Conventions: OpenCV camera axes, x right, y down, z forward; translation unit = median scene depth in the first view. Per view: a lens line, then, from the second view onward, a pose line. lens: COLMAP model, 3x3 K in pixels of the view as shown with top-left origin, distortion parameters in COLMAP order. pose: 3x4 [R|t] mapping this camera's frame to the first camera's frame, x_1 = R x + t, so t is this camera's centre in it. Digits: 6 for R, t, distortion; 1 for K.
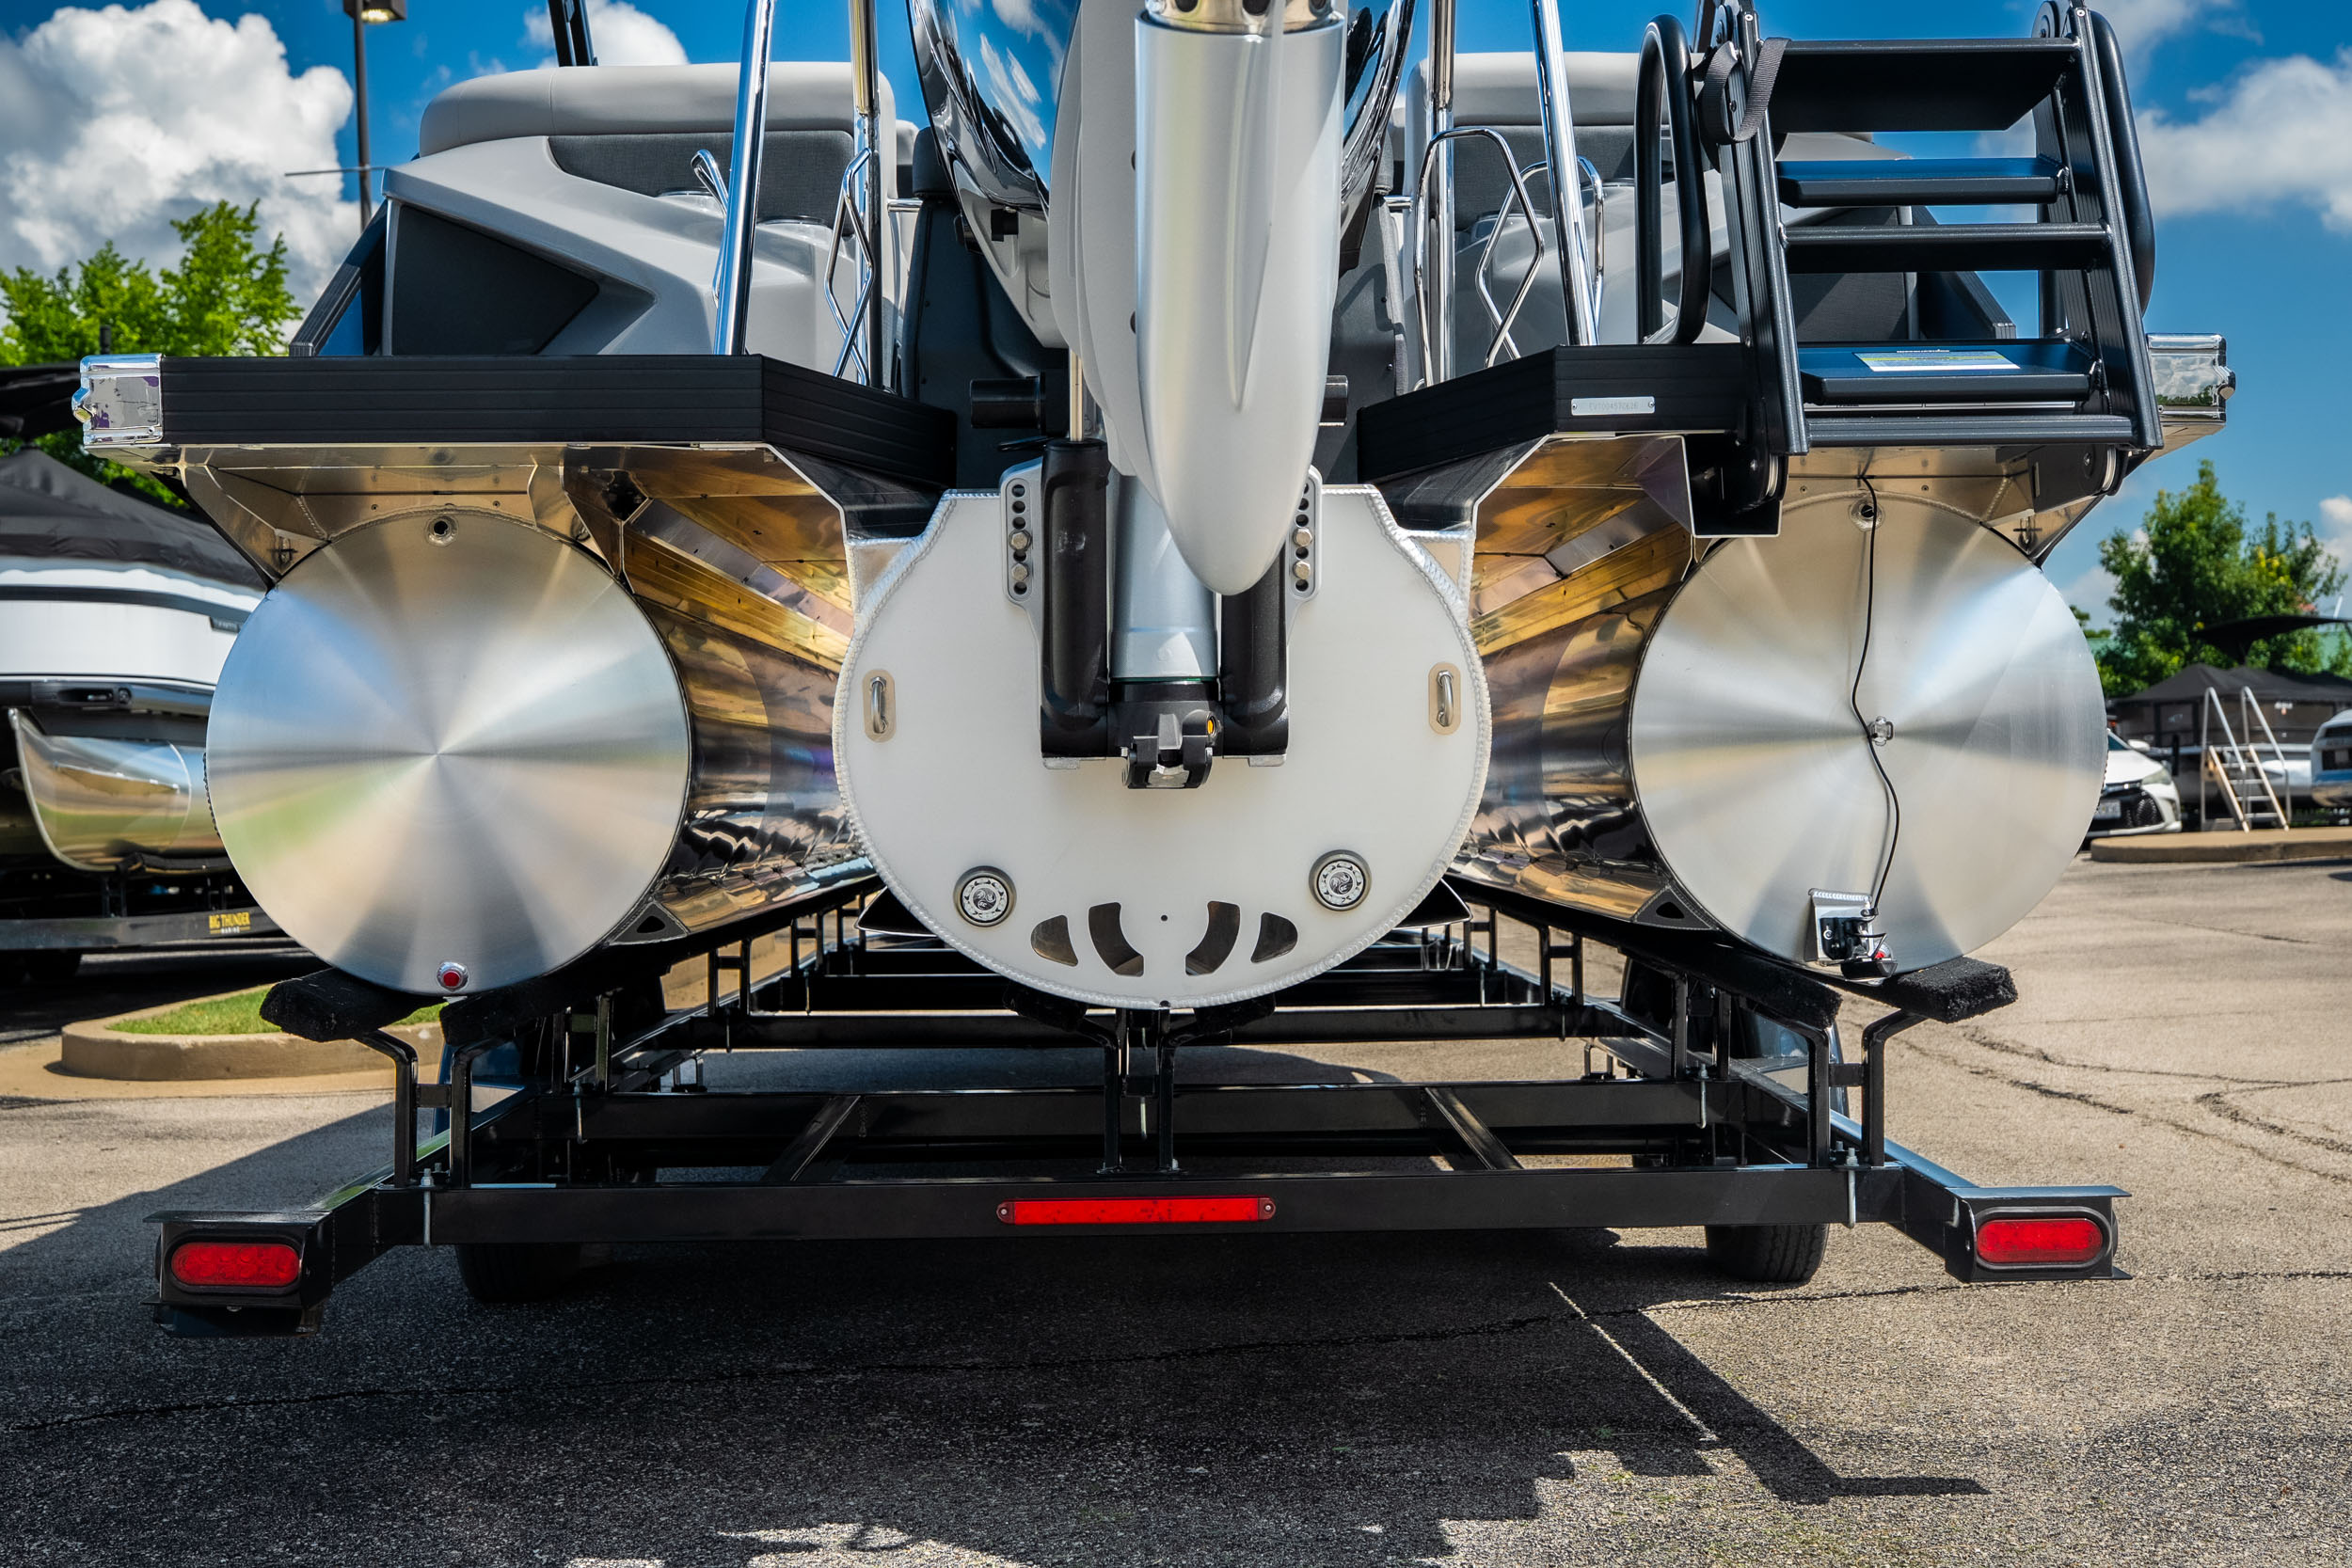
lens RADIAL K [[3091.4, 0, 1197.8], [0, 3091.4, 863.6], [0, 0, 1]] dist [-0.000521, 0.000000]
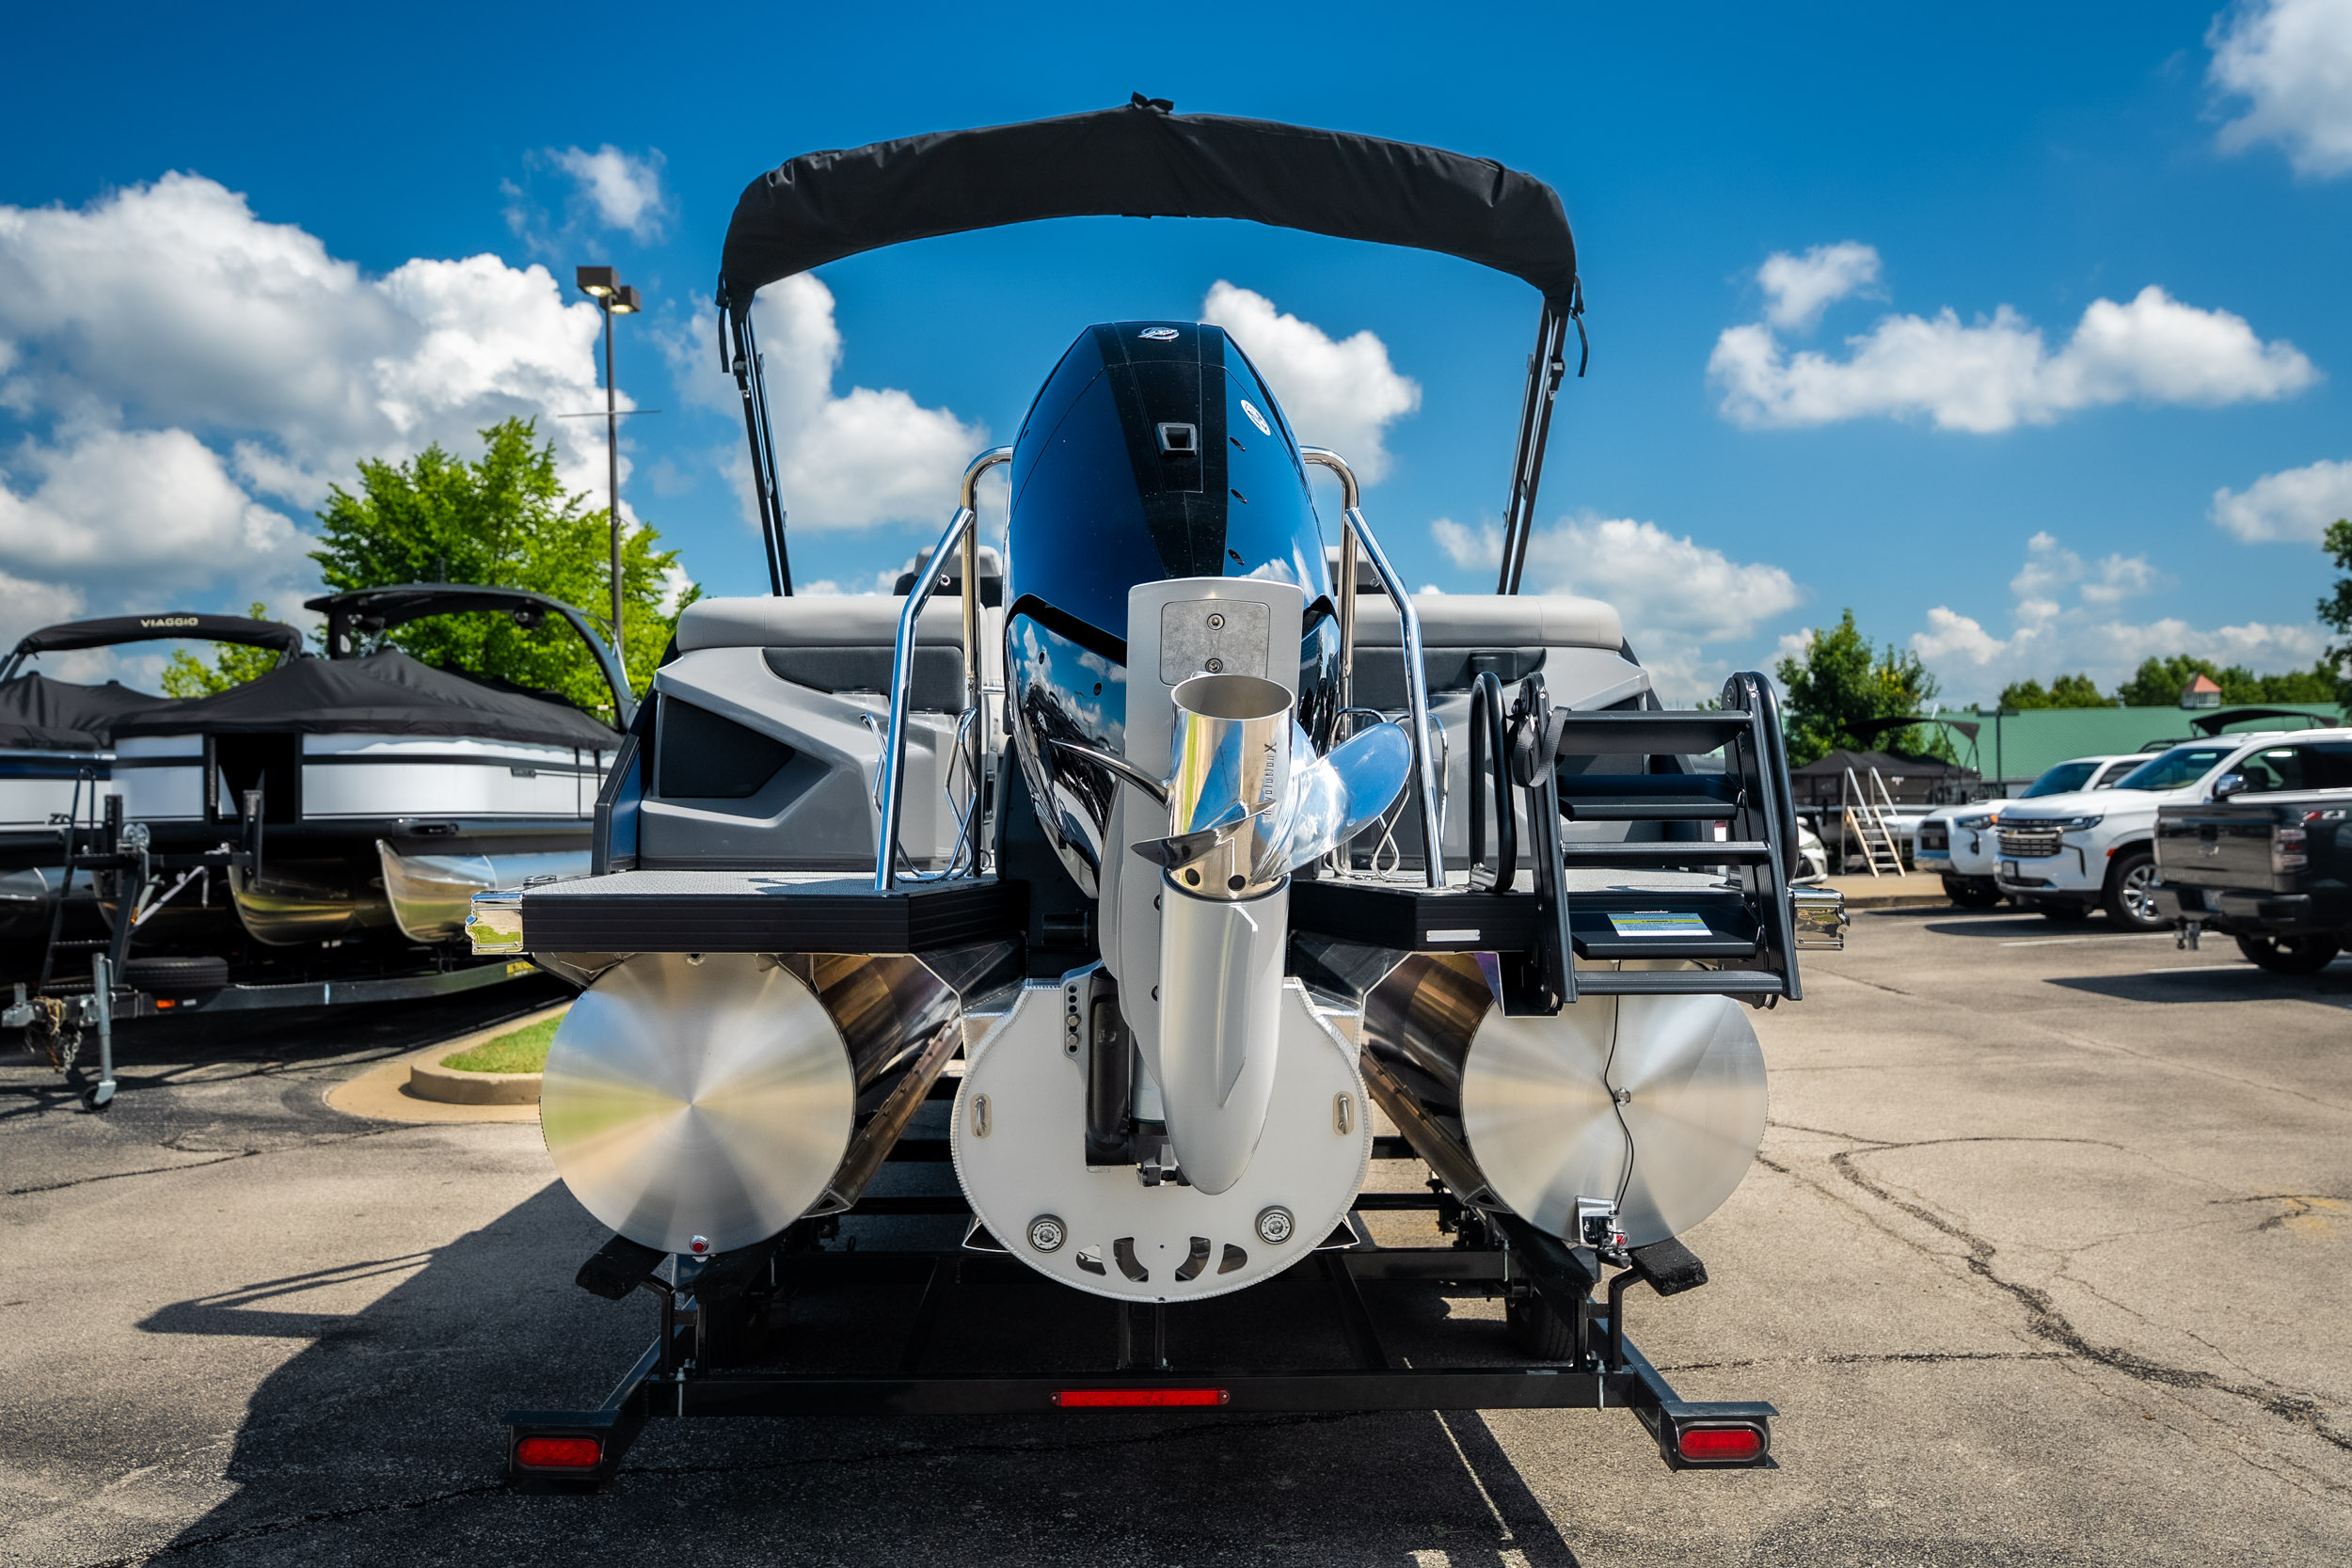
lens RADIAL K [[2094.8, 0, 1191.5], [0, 2094.8, 826.9], [0, 0, 1]] dist [0.005261, -0.025050]
pose [[0.999857, 0.011715, 0.012200, -0.008575], [-0.011651, 0.999918, -0.005271, -0.142958], [-0.012261, 0.005128, 0.999912, -0.043347]]
